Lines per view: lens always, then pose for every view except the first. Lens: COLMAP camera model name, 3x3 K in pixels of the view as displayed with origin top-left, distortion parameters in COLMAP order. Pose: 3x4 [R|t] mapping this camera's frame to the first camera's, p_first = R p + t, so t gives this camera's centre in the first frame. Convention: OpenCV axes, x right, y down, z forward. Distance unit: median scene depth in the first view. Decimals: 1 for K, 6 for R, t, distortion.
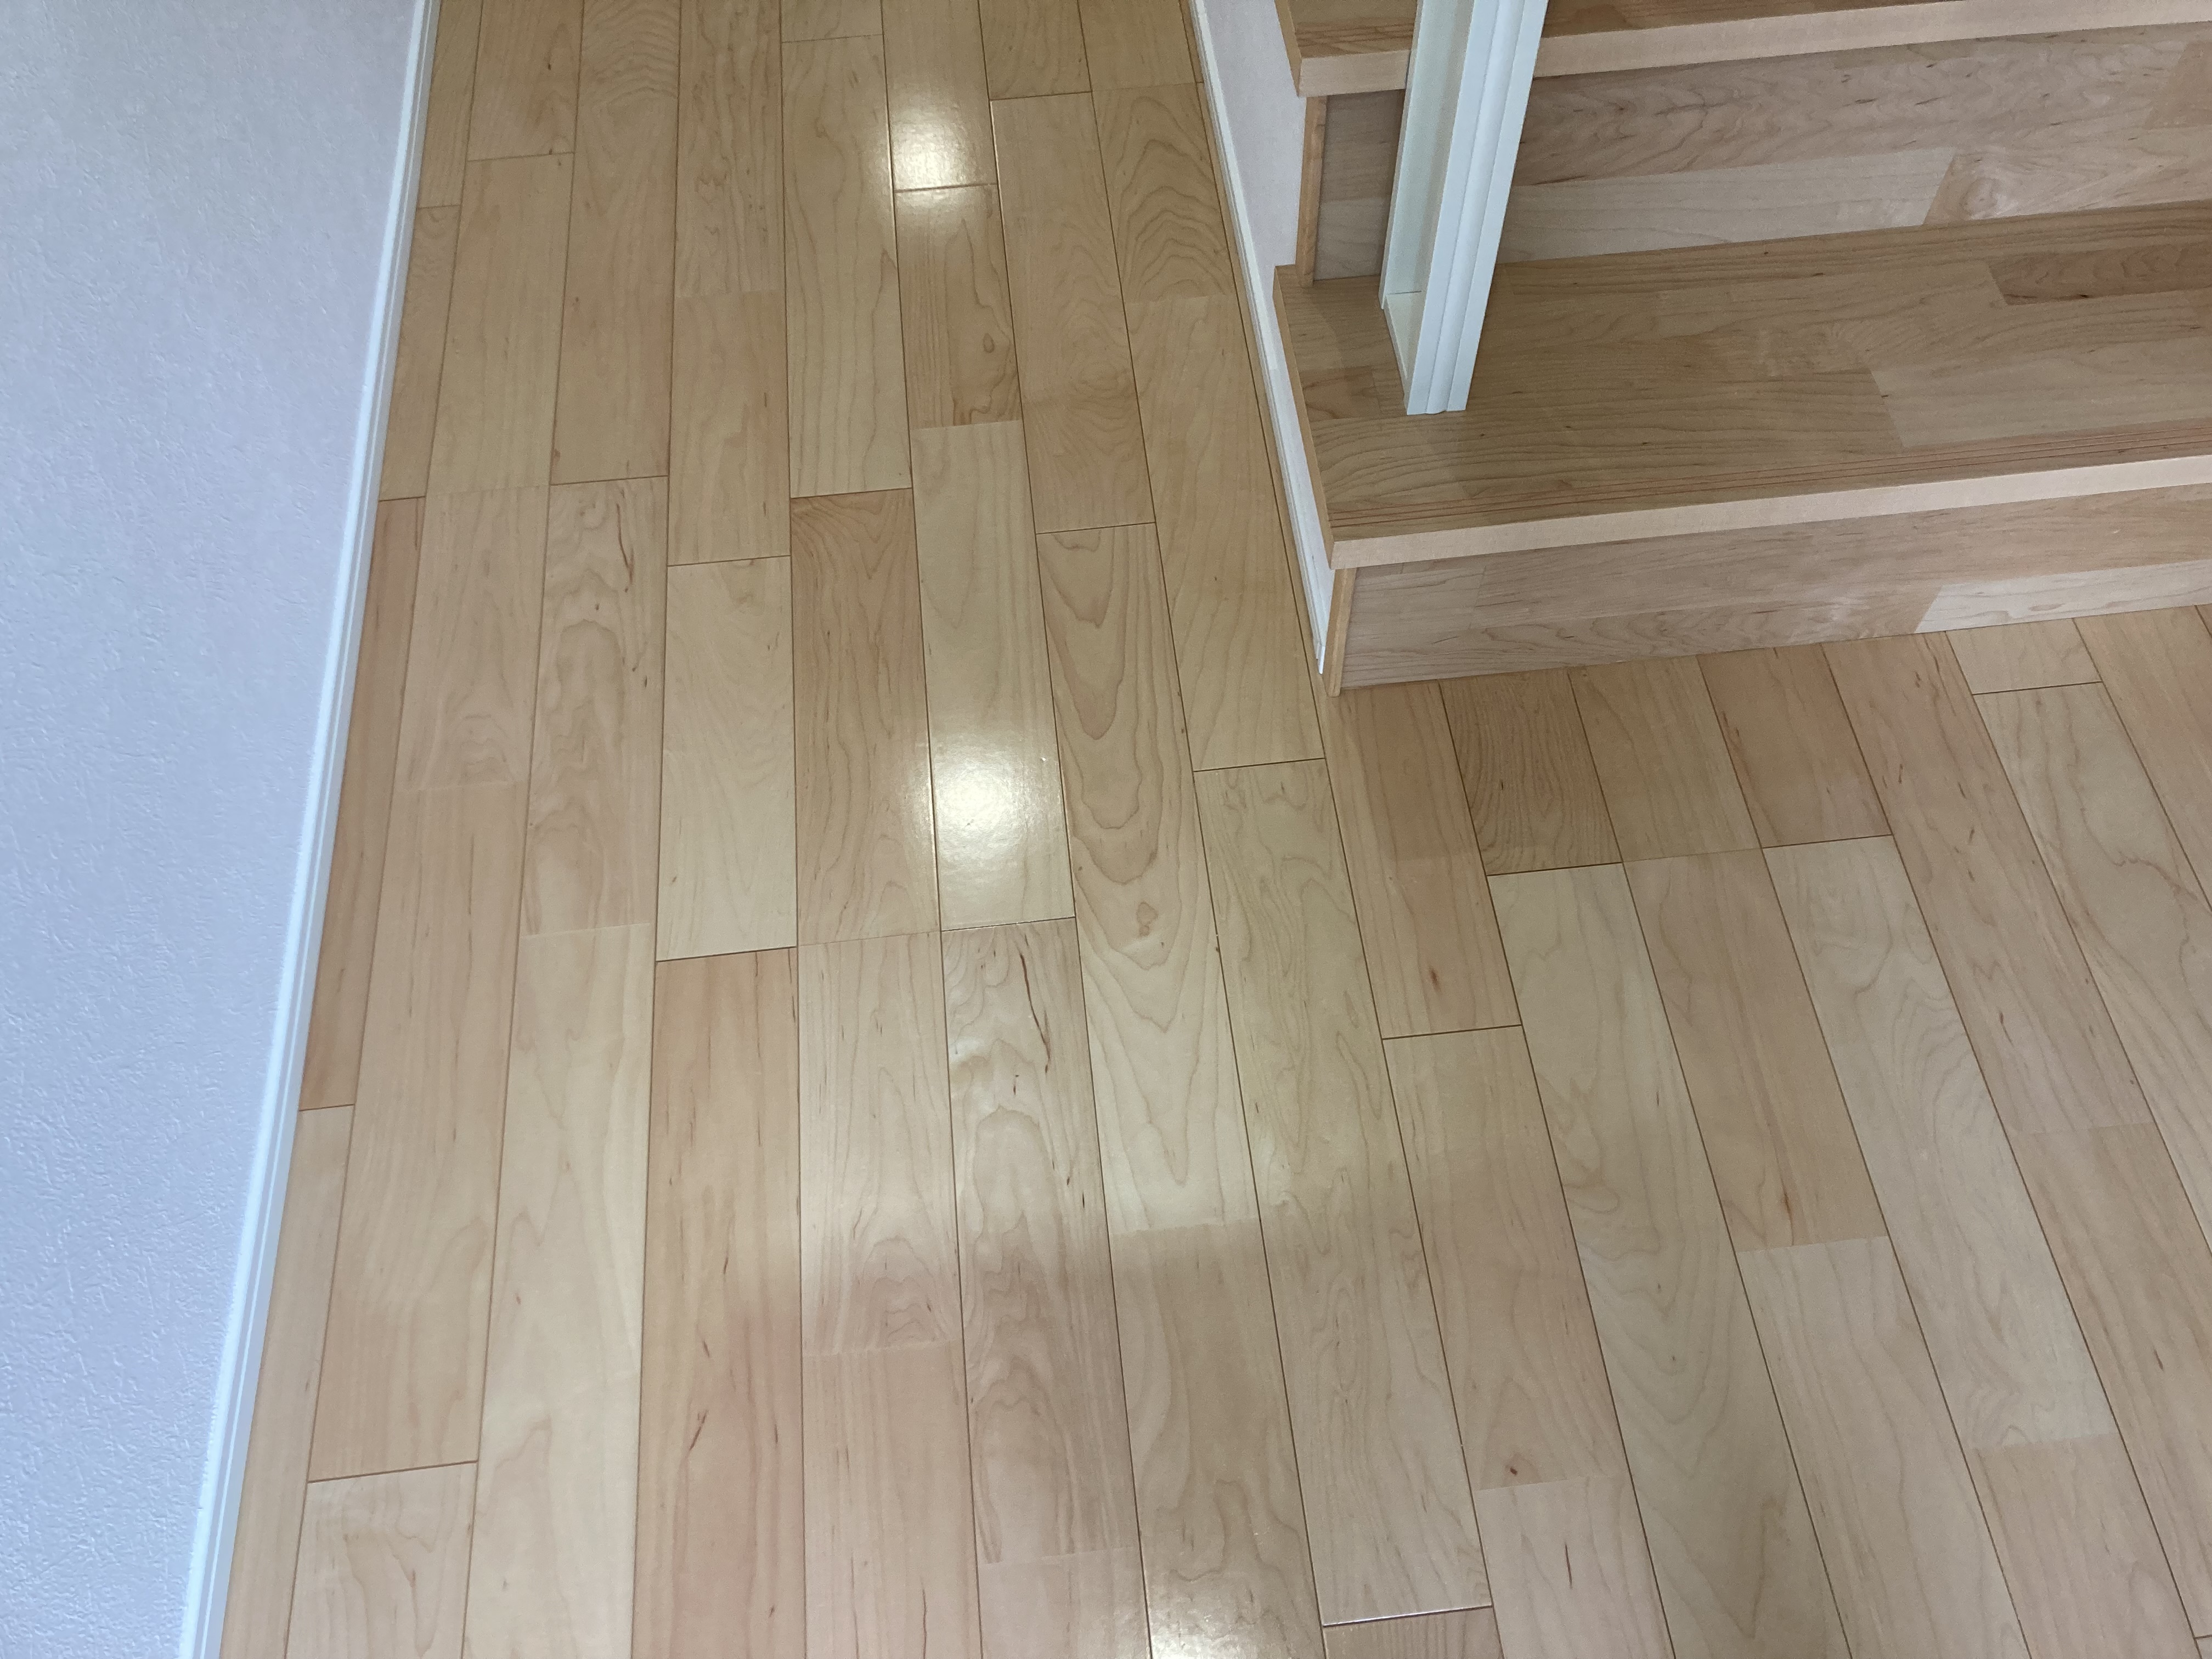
lens RADIAL K [[1835.3, 0, 1106.0], [0, 1835.3, 829.5], [0, 0, 1]] dist [0.003494, 0.047713]
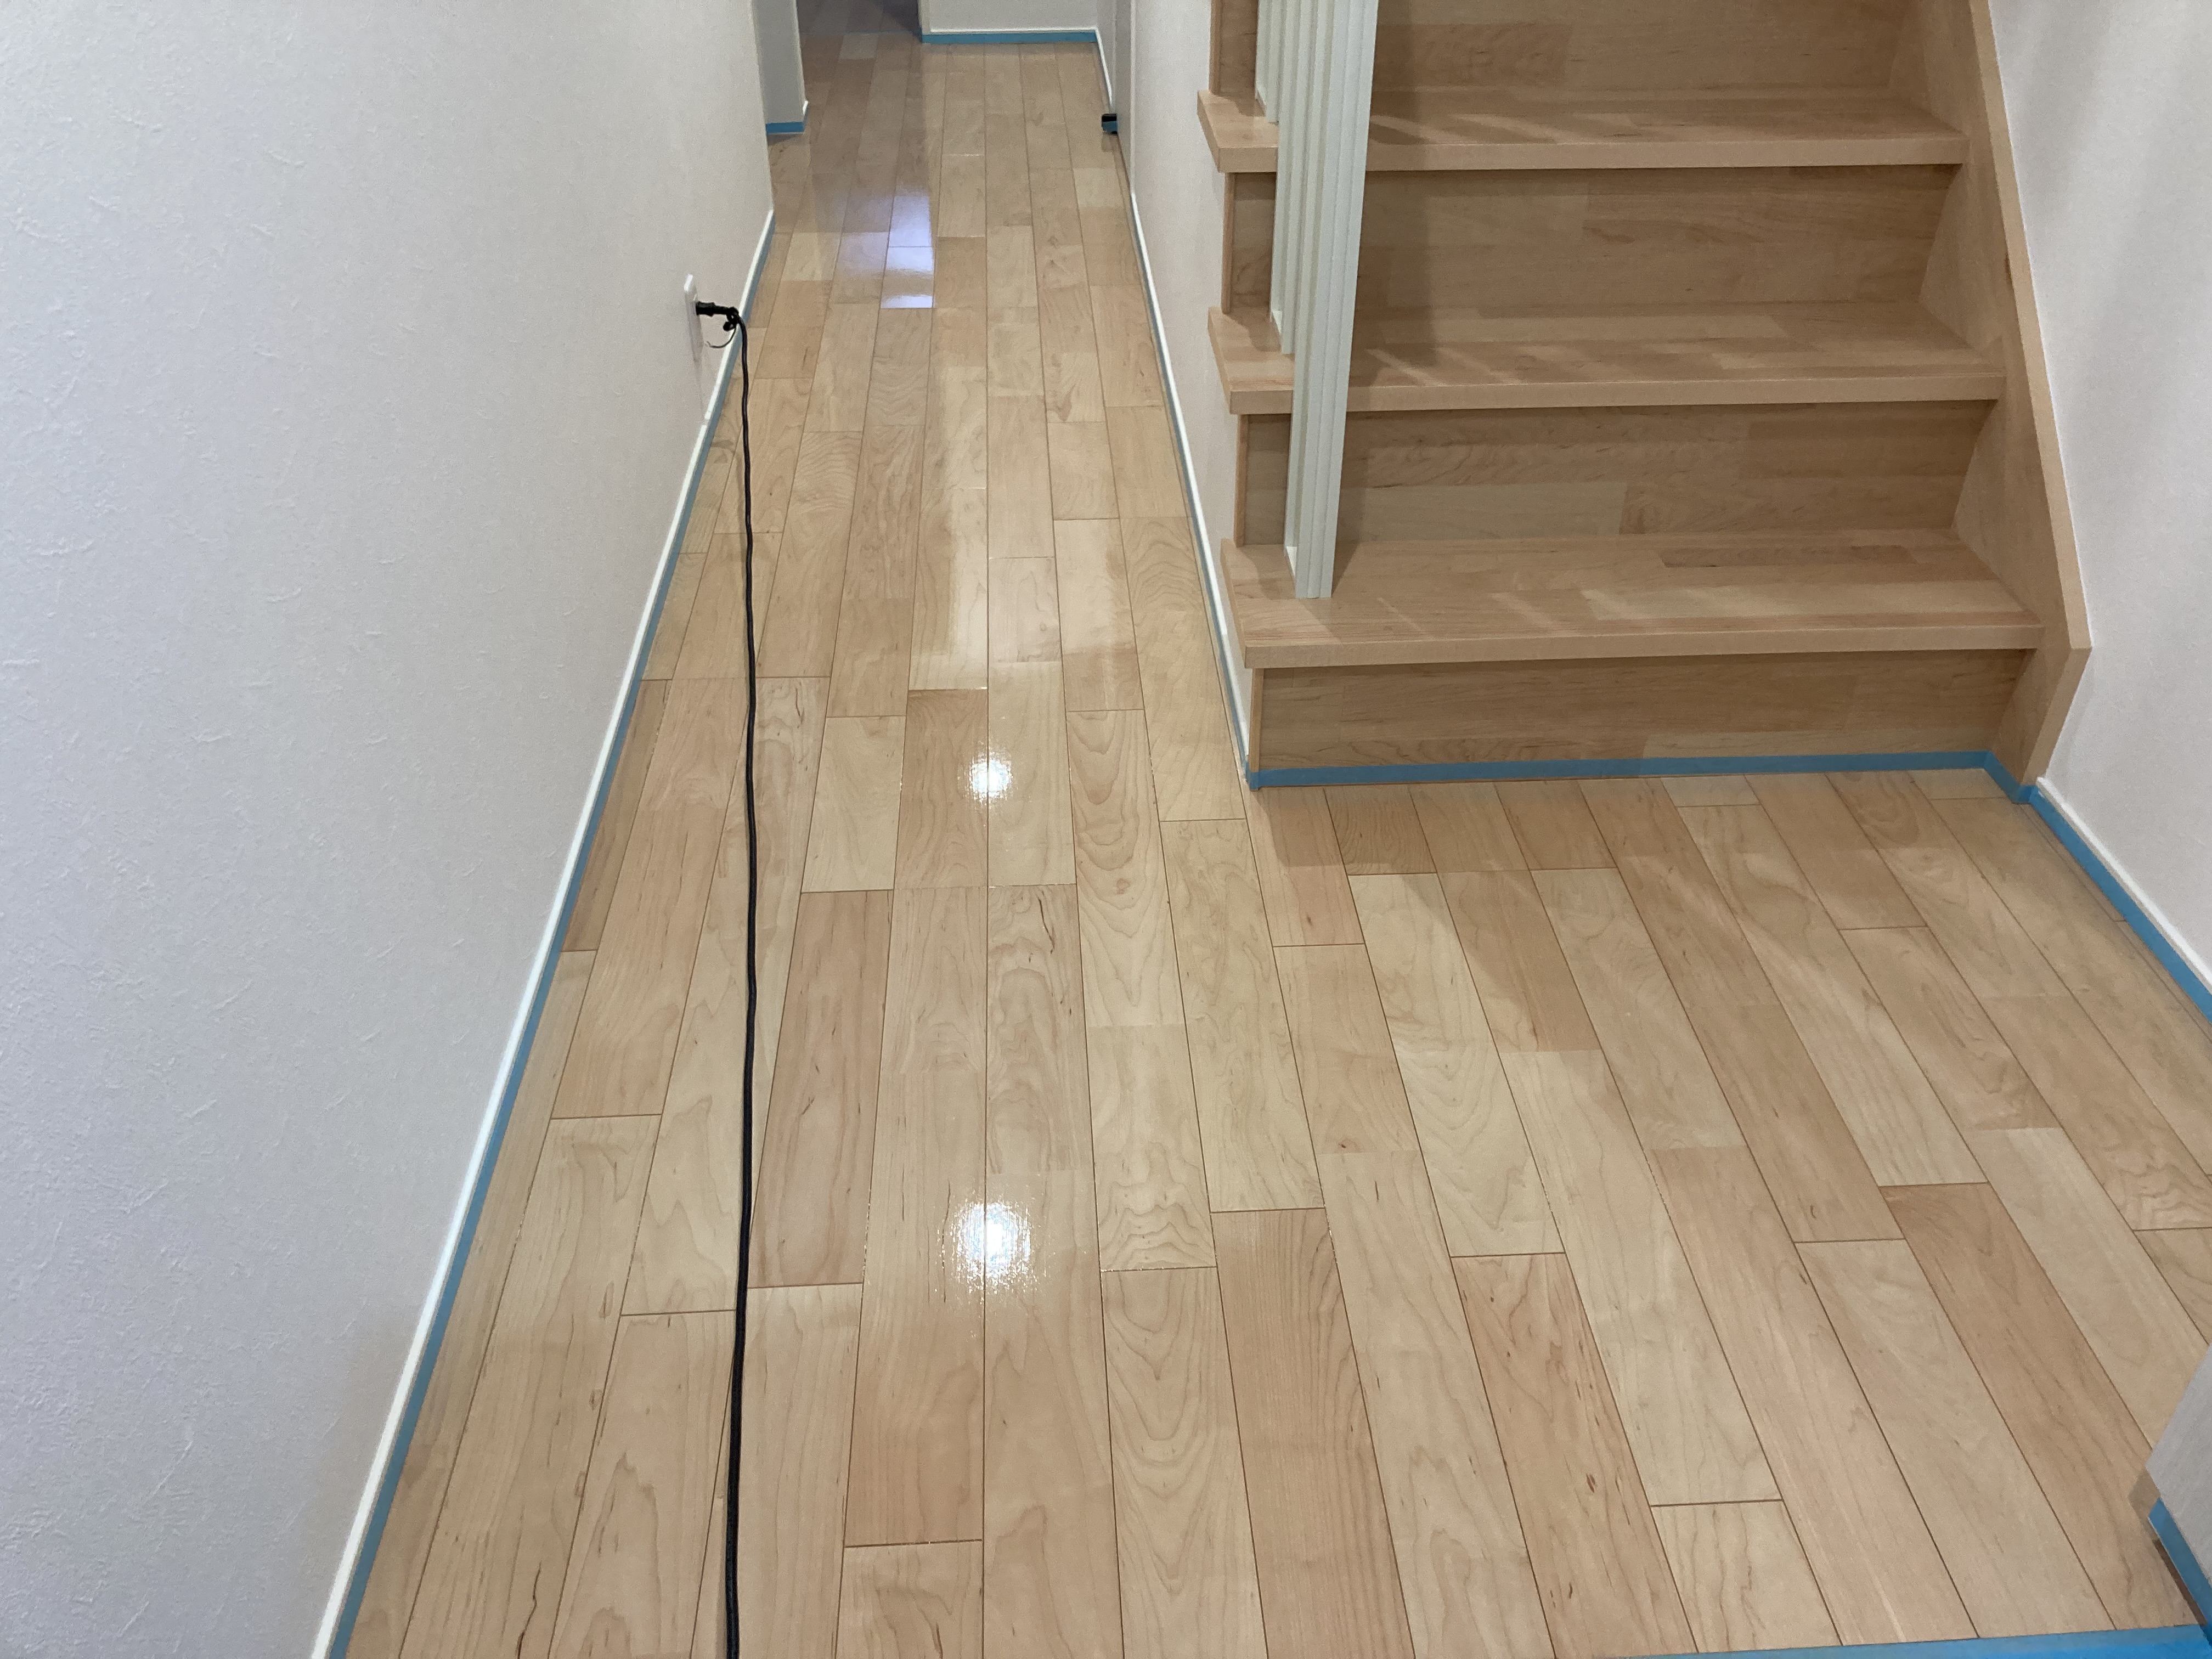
lens RADIAL K [[1780.4, 0, 1106.0], [0, 1780.4, 829.5], [0, 0, 1]] dist [0.074594, 0.000330]
pose [[0.998616, 0.044587, -0.027904, 0.048243], [-0.051945, 0.919375, -0.389937, 0.594768], [0.008269, 0.390846, 0.920419, -0.391029]]
